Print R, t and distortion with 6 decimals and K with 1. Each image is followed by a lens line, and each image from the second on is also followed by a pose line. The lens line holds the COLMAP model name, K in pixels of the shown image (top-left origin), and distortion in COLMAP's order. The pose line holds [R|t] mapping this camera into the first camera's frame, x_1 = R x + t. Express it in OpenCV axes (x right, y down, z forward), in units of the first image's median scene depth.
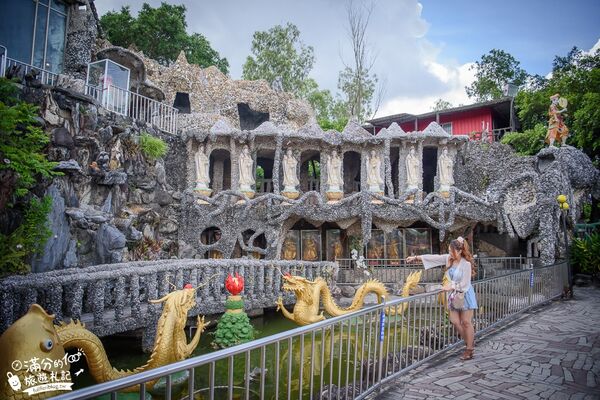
lens RADIAL K [[423.0, 0, 300.0], [0, 423.0, 200.0], [0, 0, 1]] dist [-0.068177, 0.001421]
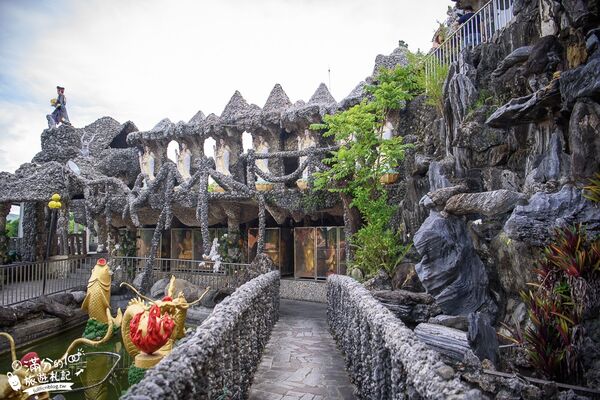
lens RADIAL K [[412.6, 0, 300.0], [0, 412.6, 200.0], [0, 0, 1]] dist [-0.067622, 0.007910]
pose [[-0.800114, -0.062944, -0.596536, -0.006061], [0.049037, 0.984287, -0.169630, 0.095435], [0.597840, -0.164976, -0.784455, 0.995201]]
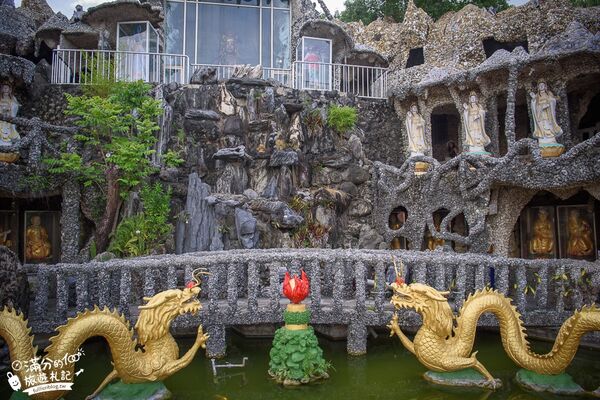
lens RADIAL K [[412.6, 0, 300.0], [0, 412.6, 200.0], [0, 0, 1]] dist [-0.067622, 0.007910]
pose [[0.631020, -0.049280, -0.774199, 0.256640], [0.078896, 0.996883, 0.000851, 0.037331], [0.771744, -0.061618, 0.632941, 0.393053]]
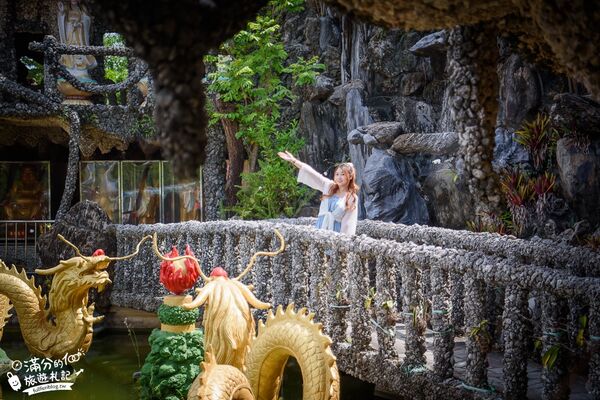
lens RADIAL K [[920.0, 0, 300.0], [0, 920.0, 200.0], [0, 0, 1]] dist [0.219846, 0.063124]
pose [[-0.384486, 0.018433, -0.922947, 0.494697], [0.089739, 0.995812, -0.017495, 0.102116], [0.918759, -0.089551, -0.384530, 1.025030]]
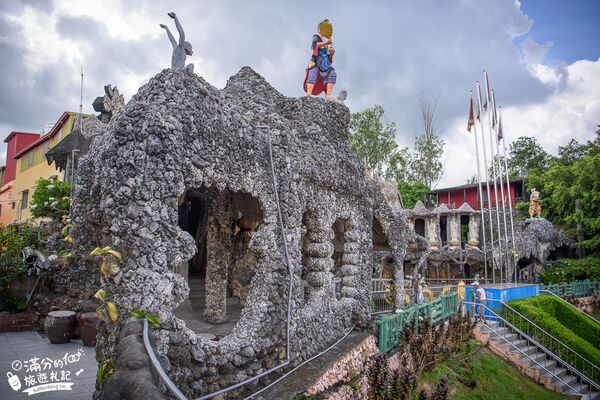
lens RADIAL K [[412.6, 0, 300.0], [0, 412.6, 200.0], [0, 0, 1]] dist [-0.067622, 0.007910]
pose [[0.979802, -0.019553, -0.199010, -0.033347], [0.008415, 0.998358, -0.056659, -0.131106], [0.199791, 0.053840, 0.978358, -1.056561]]
